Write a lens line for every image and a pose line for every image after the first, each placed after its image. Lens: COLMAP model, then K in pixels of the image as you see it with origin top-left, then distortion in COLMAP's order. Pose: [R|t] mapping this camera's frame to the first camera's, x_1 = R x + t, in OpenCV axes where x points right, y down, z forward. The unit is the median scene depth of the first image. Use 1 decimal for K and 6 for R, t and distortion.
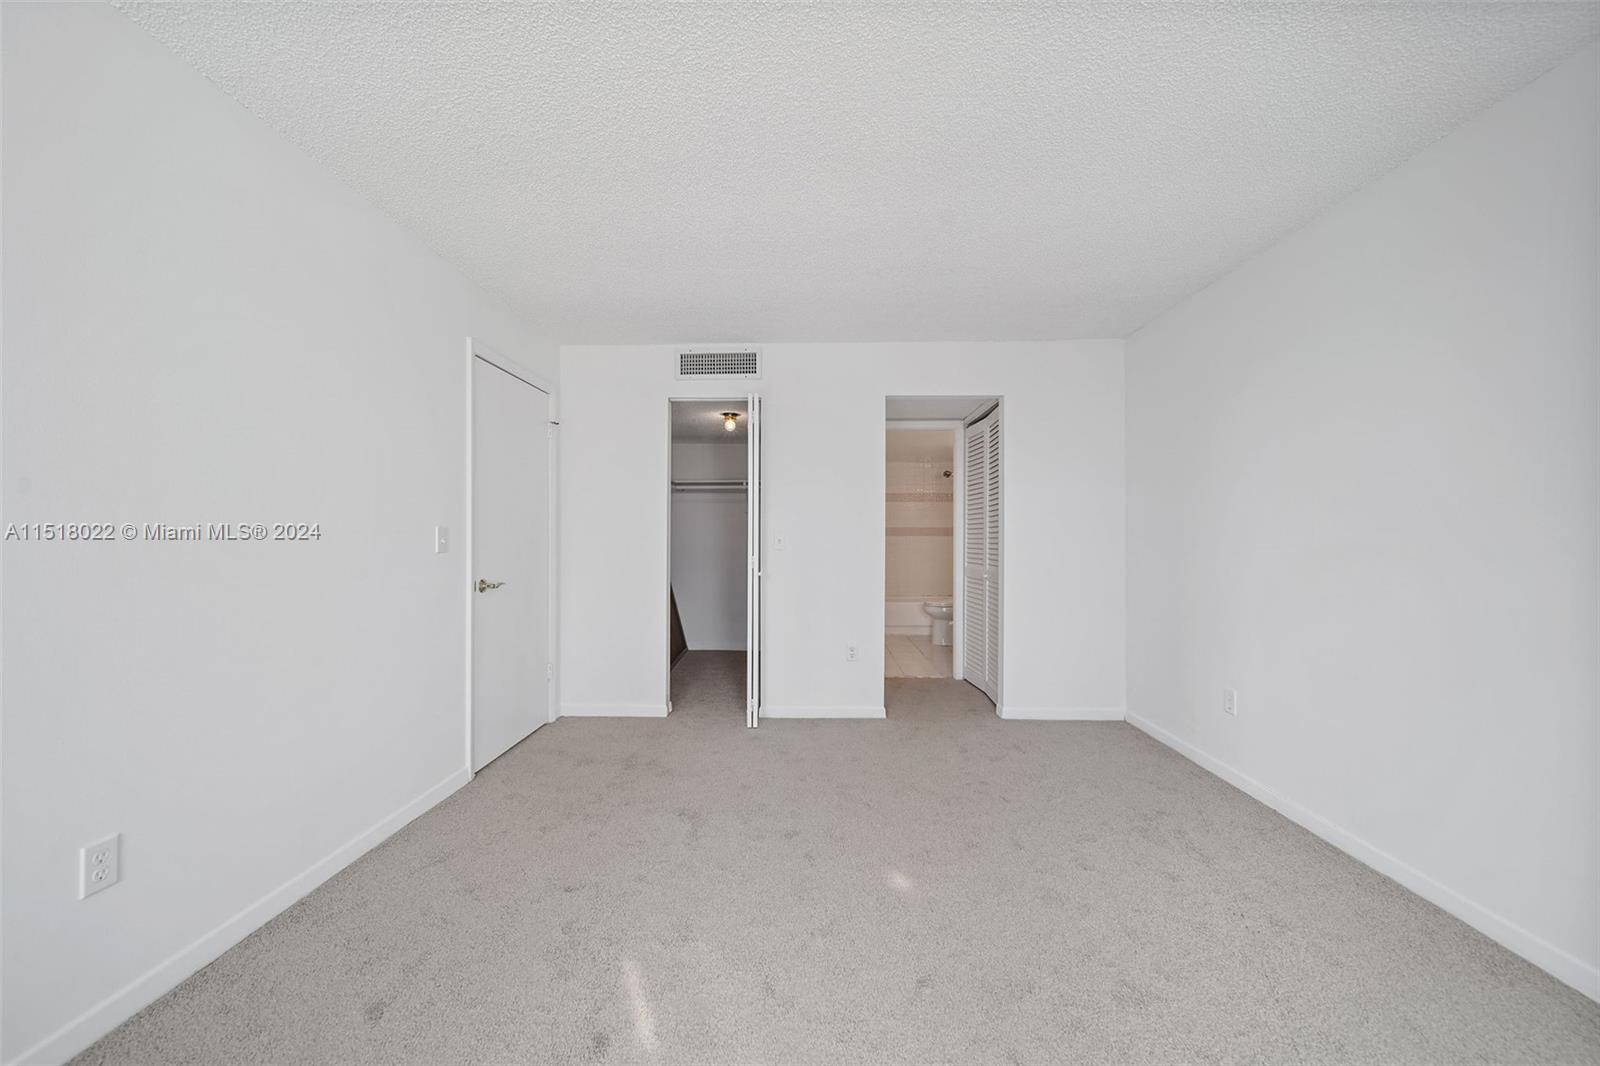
lens RADIAL K [[581.5, 0, 801.9], [0, 581.5, 538.3], [0, 0, 1]] dist [-0.000571, -0.000216]
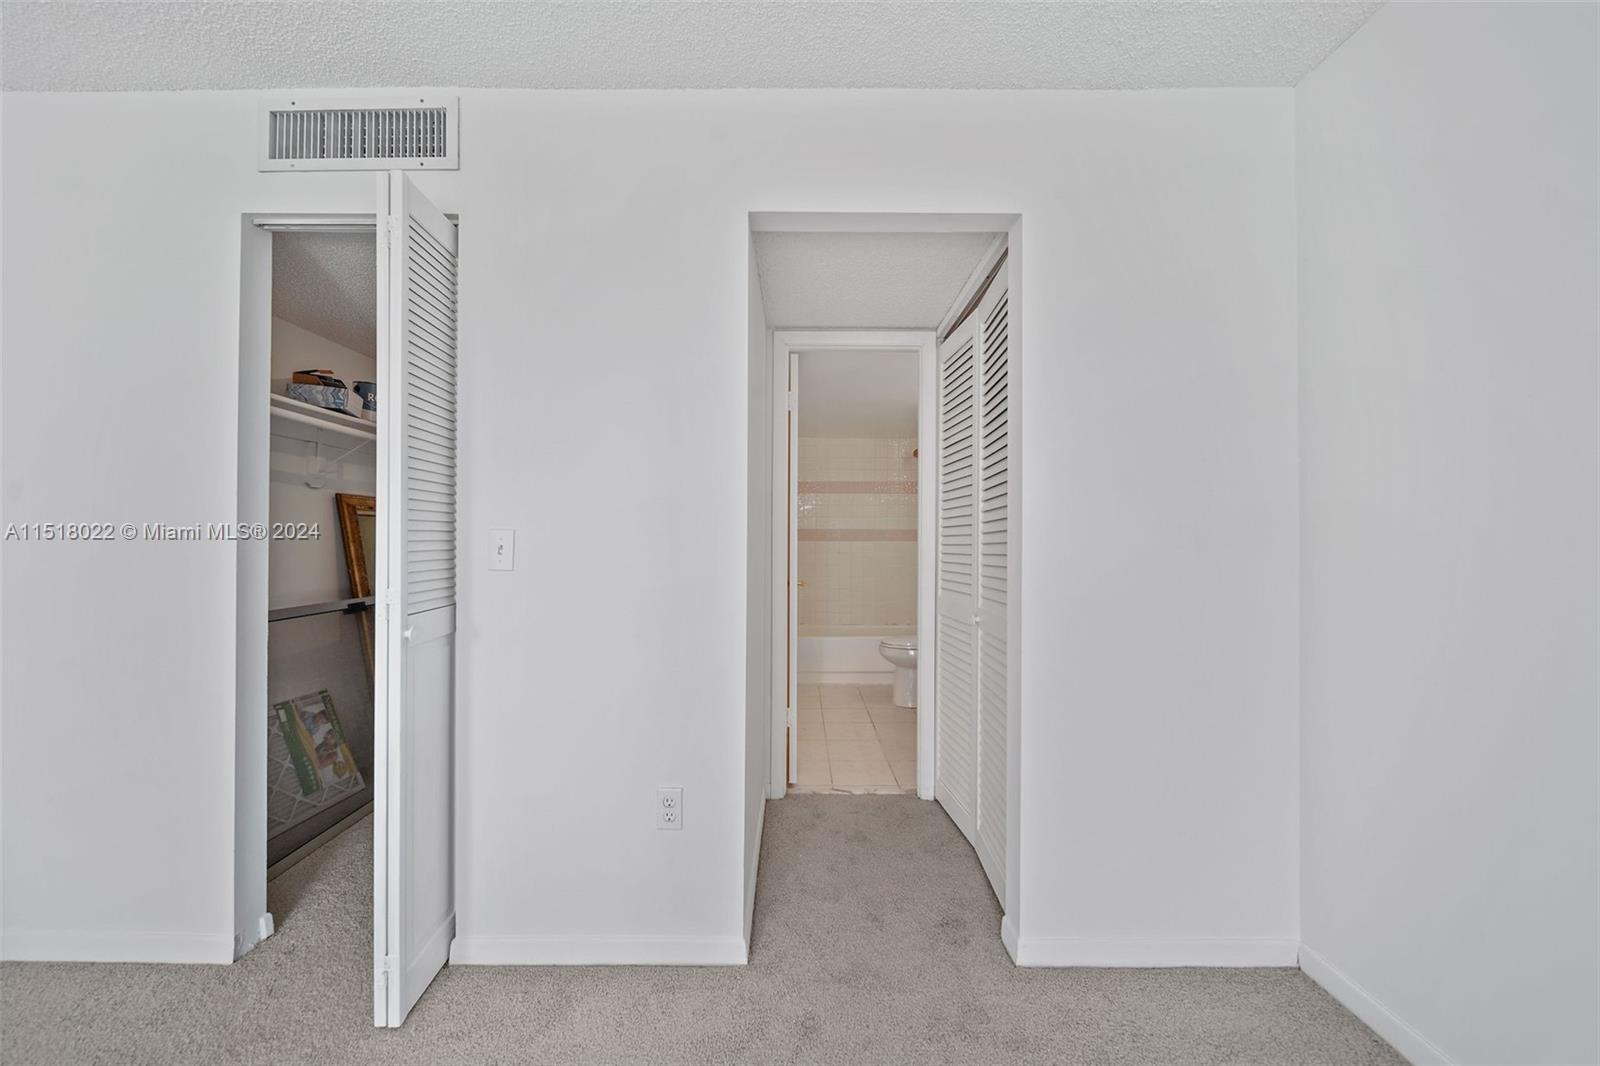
lens RADIAL K [[581.5, 0, 801.9], [0, 581.5, 538.3], [0, 0, 1]] dist [-0.000571, -0.000216]
pose [[0.999674, 0.005731, 0.024872, 0.152676], [-0.005495, 0.999939, -0.009560, -0.001010], [-0.024925, 0.009420, 0.999645, 0.501151]]
